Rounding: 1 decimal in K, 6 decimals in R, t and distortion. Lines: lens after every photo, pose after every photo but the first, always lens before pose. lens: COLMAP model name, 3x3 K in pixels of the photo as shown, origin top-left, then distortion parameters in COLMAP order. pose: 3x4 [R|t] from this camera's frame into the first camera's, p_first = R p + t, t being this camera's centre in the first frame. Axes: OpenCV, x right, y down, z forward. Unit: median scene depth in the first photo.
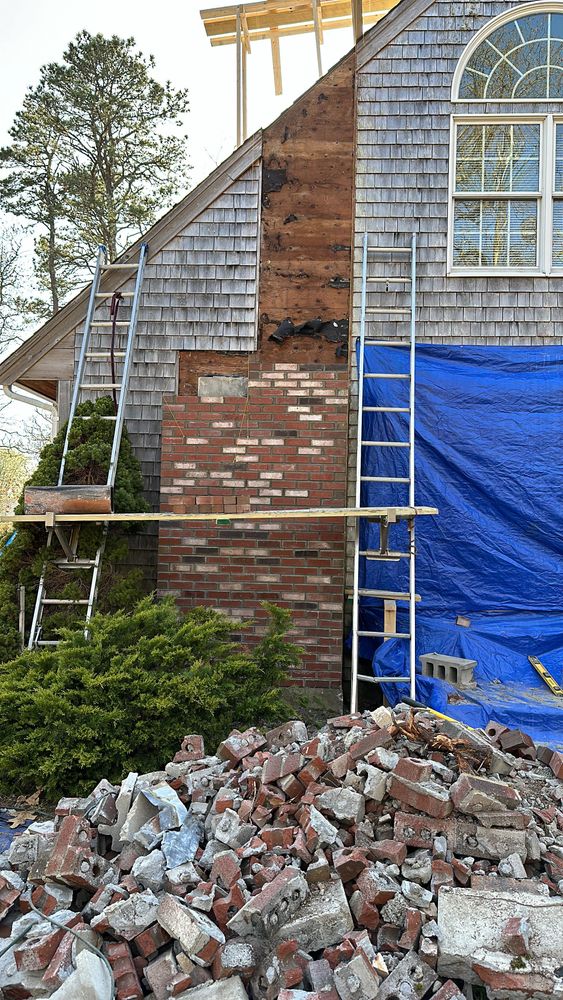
lens RADIAL K [[789.0, 0, 242.0], [0, 789.0, 500.6], [0, 0, 1]] dist [-0.003294, -0.007085]
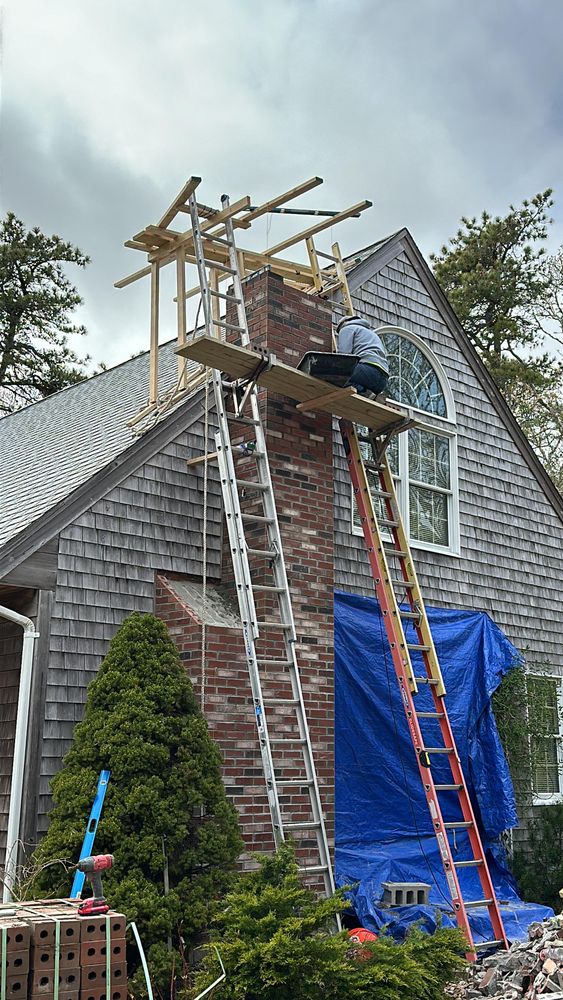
lens RADIAL K [[1101.9, 0, 281.5], [0, 1101.9, 500.0], [0, 0, 1]] dist [0.153739, -0.005854]
pose [[0.667697, 0.156456, 0.727807, -0.949103], [-0.013710, 0.980084, -0.198111, -0.013551], [-0.744307, 0.122300, 0.656544, 0.016816]]
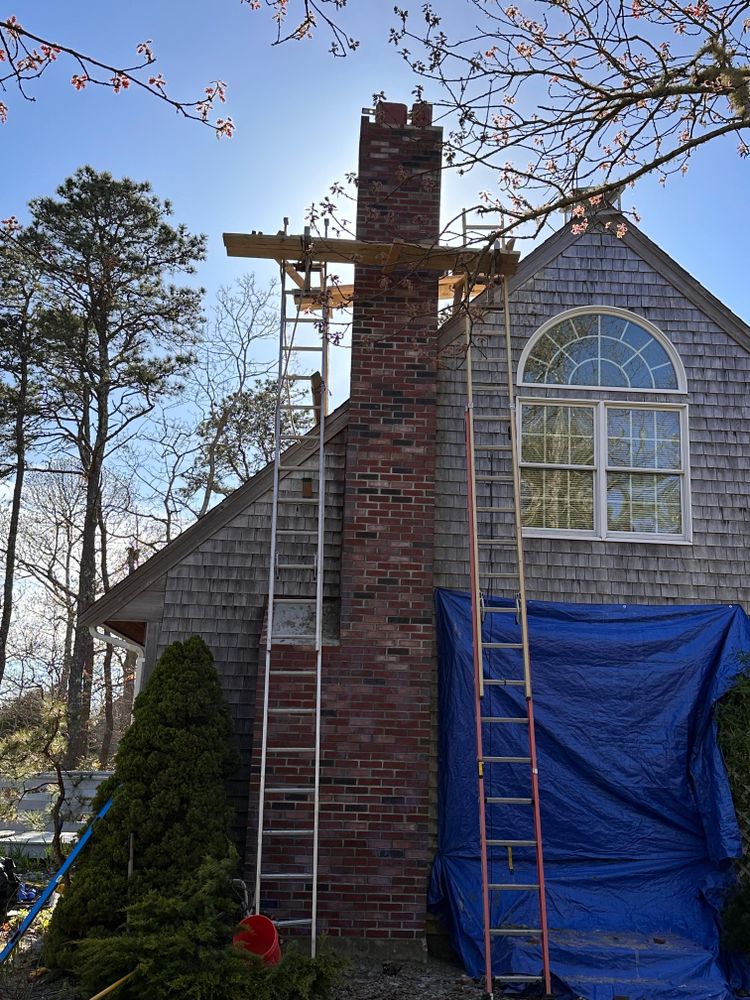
lens RADIAL K [[1037.6, 0, 375.0], [0, 1037.6, 500.0], [0, 0, 1]] dist [0.158487, -0.000039]
pose [[0.990263, 0.038252, 0.133847, -0.128031], [-0.010115, 0.978735, -0.204878, -0.032287], [-0.138838, 0.201530, 0.969593, -0.385499]]
